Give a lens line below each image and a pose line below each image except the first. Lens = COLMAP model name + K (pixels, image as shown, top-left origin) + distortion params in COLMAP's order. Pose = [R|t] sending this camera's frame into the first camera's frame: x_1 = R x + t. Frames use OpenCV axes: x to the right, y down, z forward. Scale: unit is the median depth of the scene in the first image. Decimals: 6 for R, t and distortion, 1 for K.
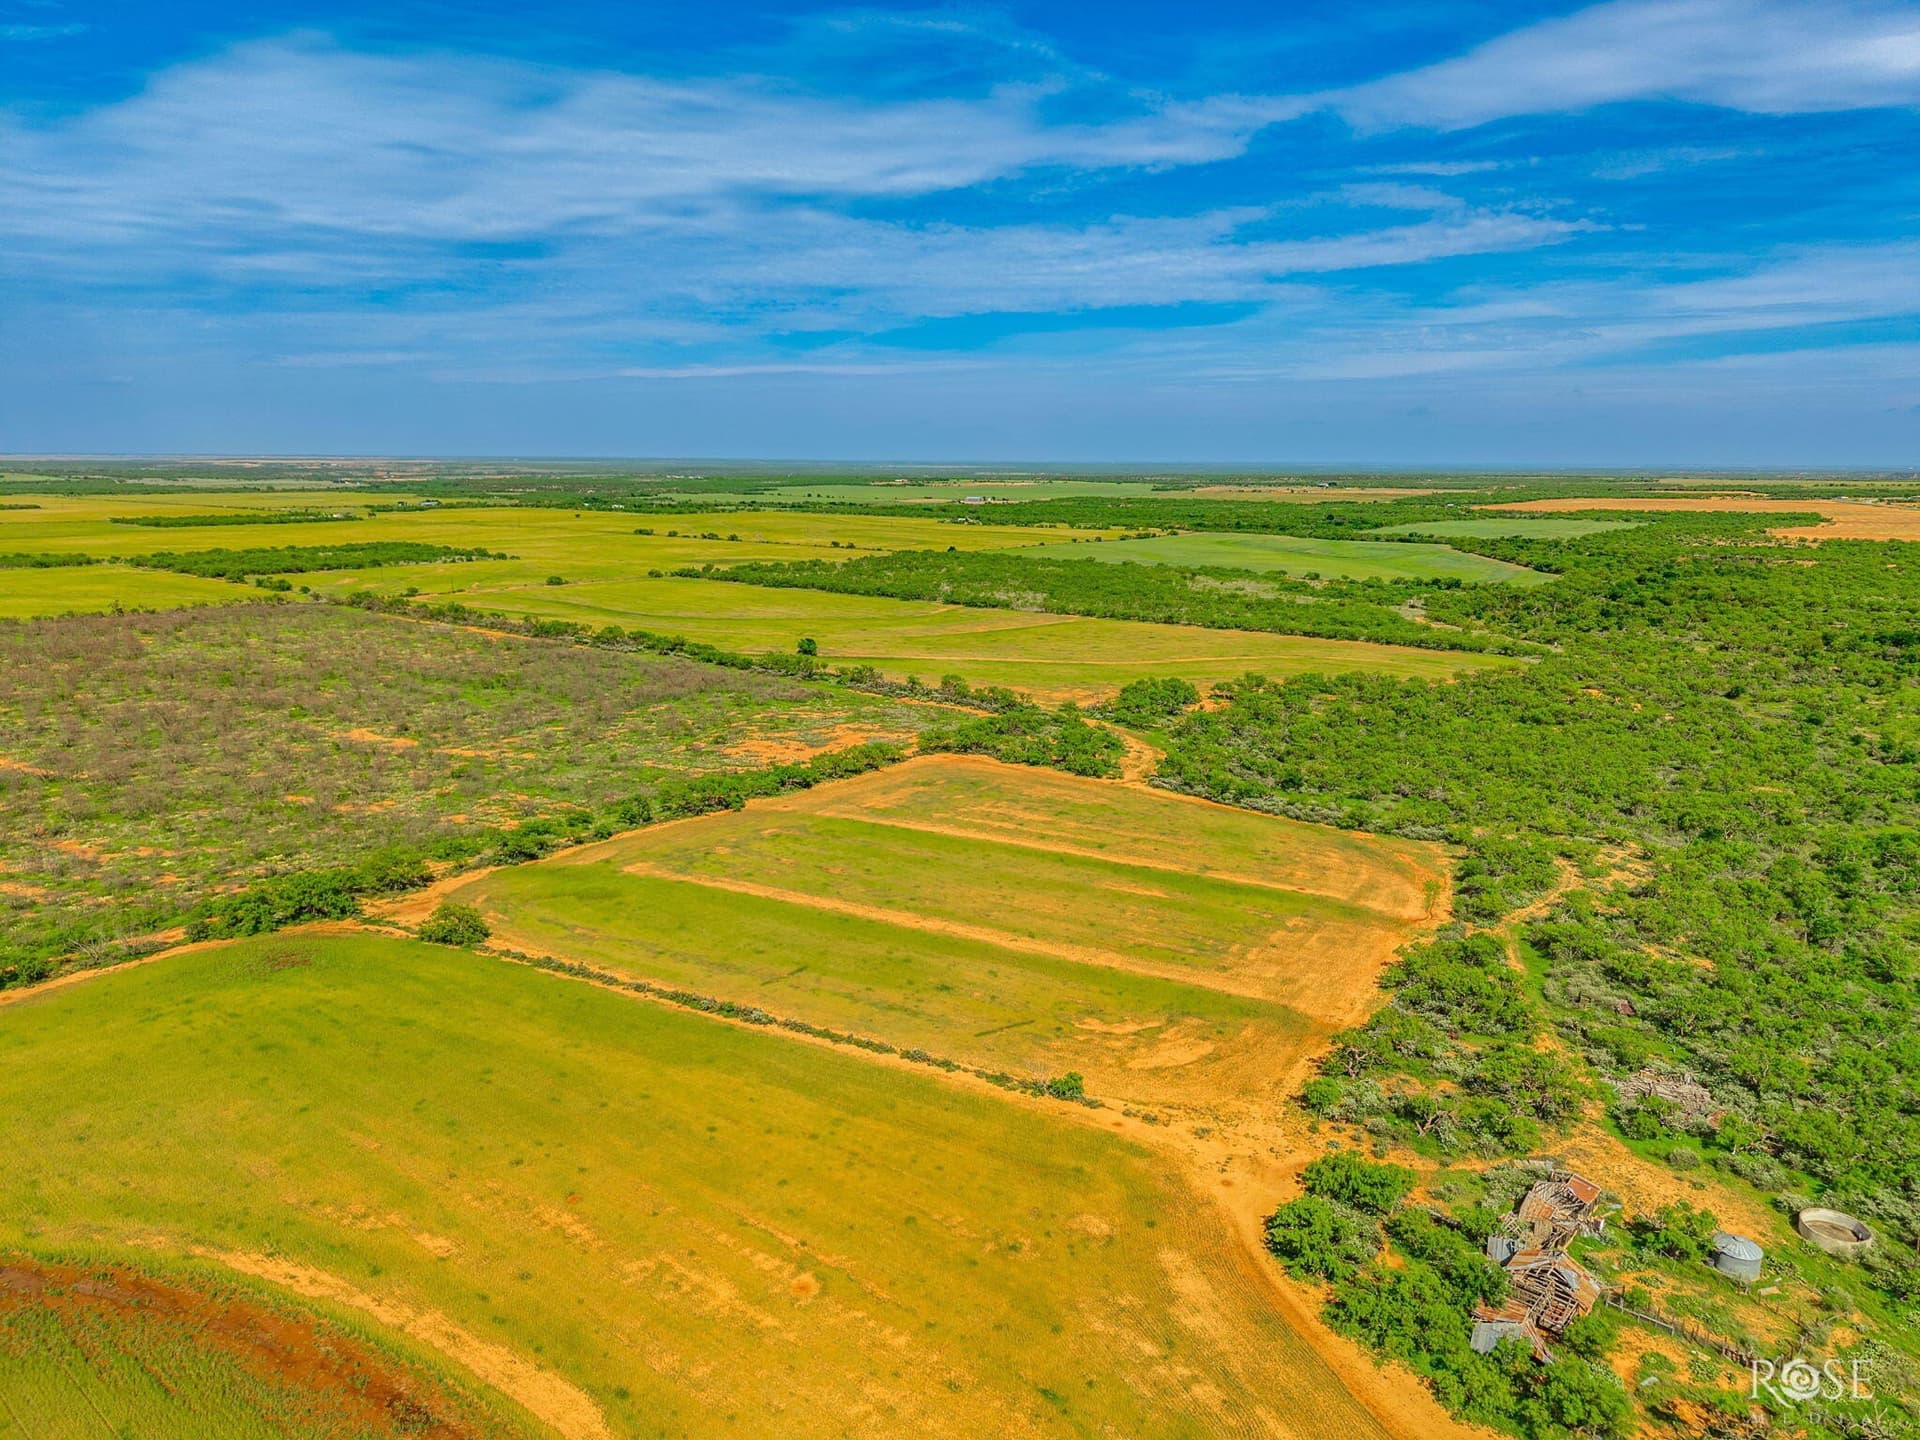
lens RADIAL K [[1278.9, 0, 968.0], [0, 1278.9, 747.0], [0, 0, 1]] dist [0.016714, -0.015826]
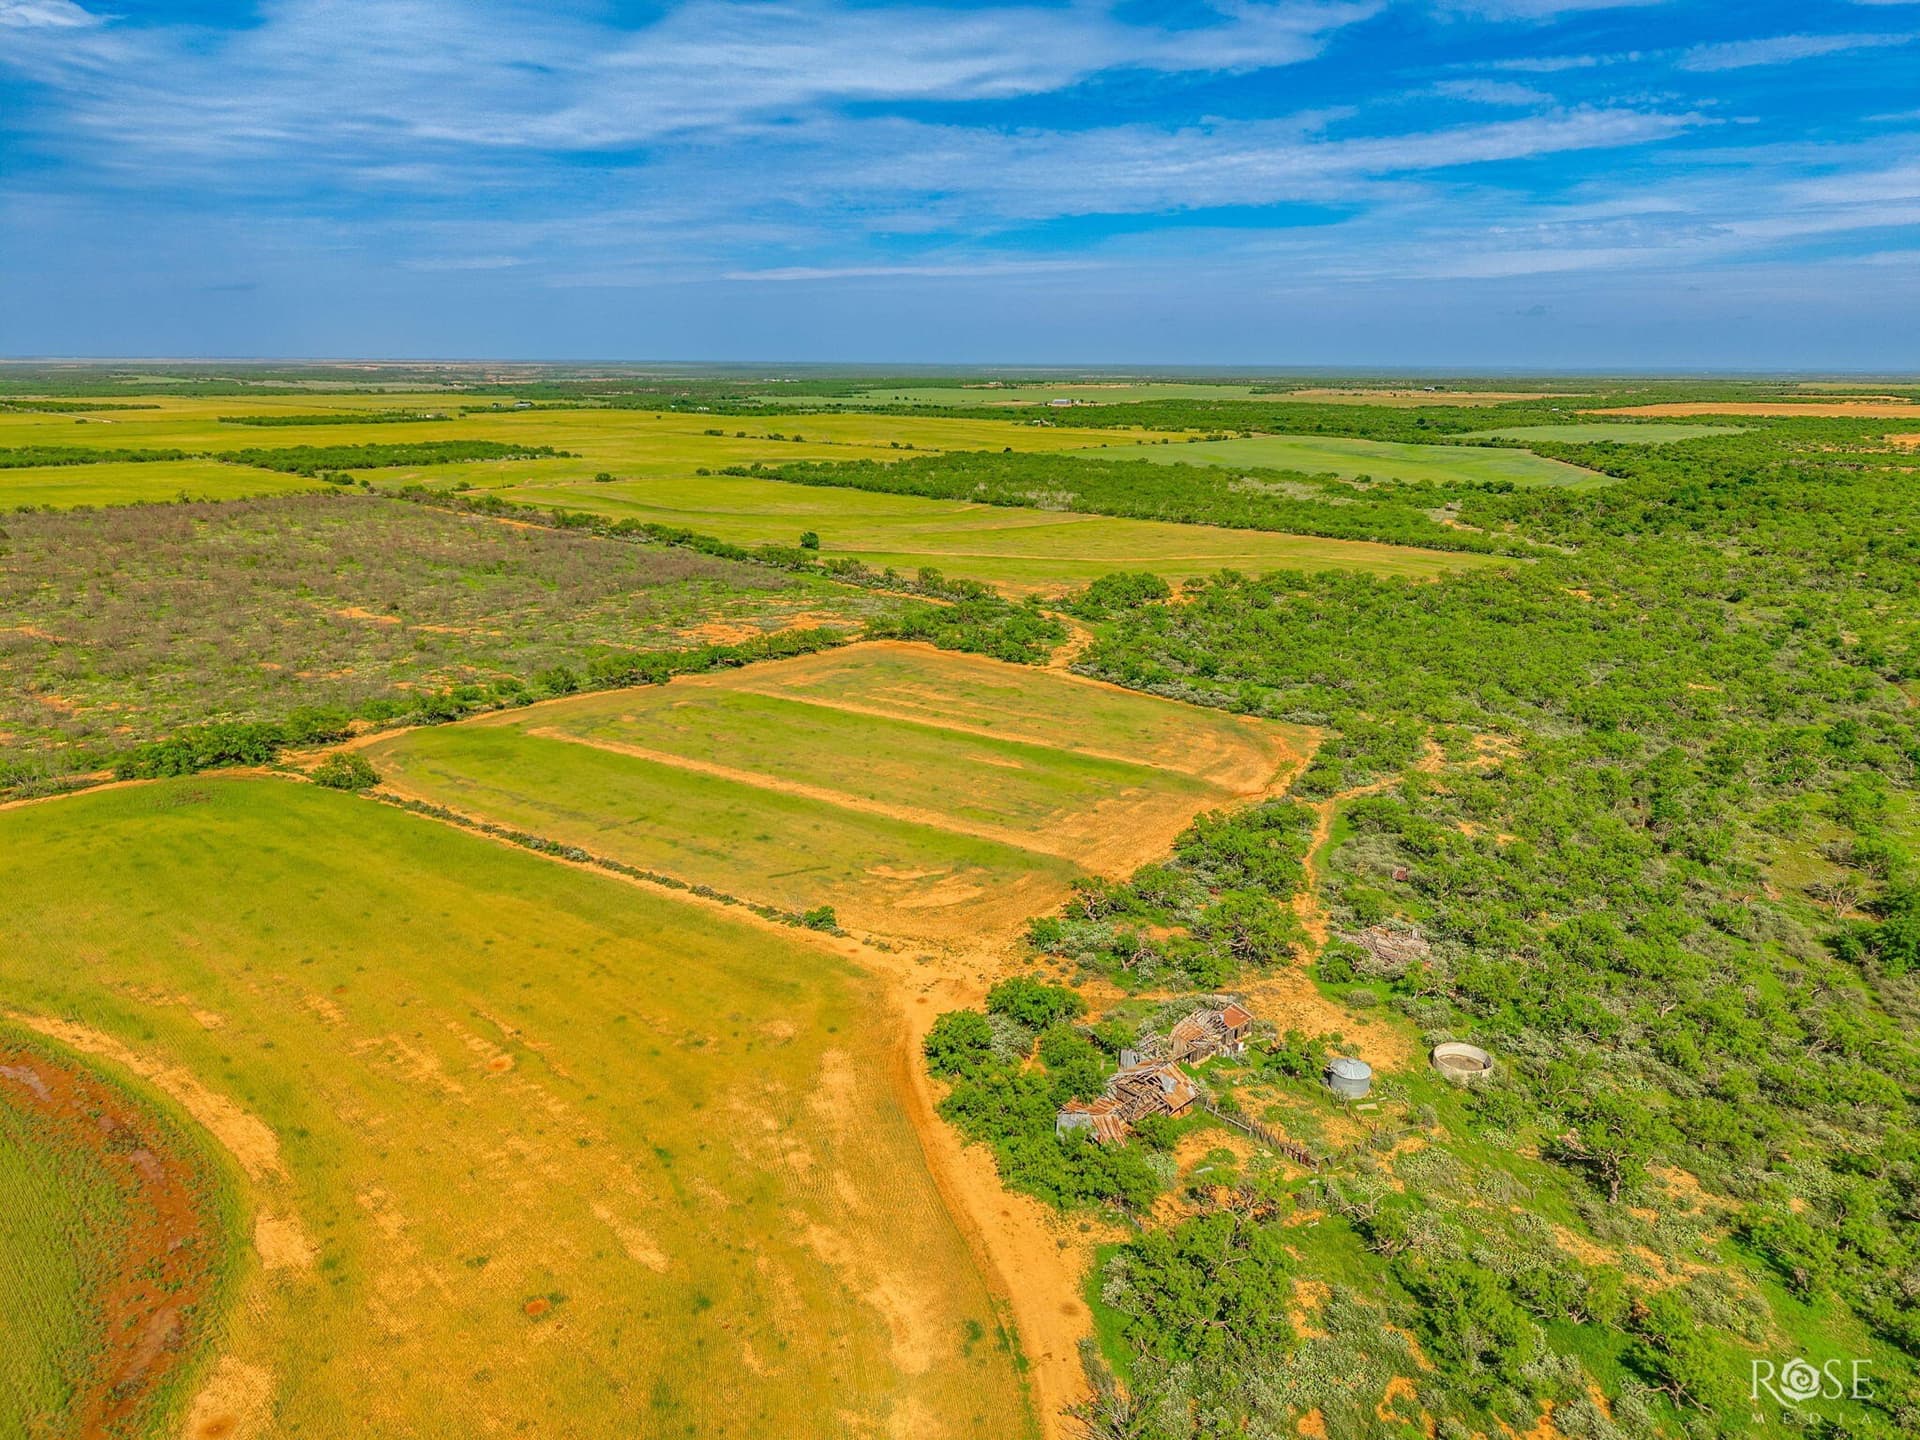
lens RADIAL K [[1313.4, 0, 967.1], [0, 1313.4, 604.6], [0, 0, 1]] dist [0.011325, -0.005018]
pose [[0.996488, 0.015224, -0.082341, 0.127248], [-0.018450, 0.999086, -0.038561, 0.016840], [0.081679, 0.039945, 0.995858, -0.050326]]
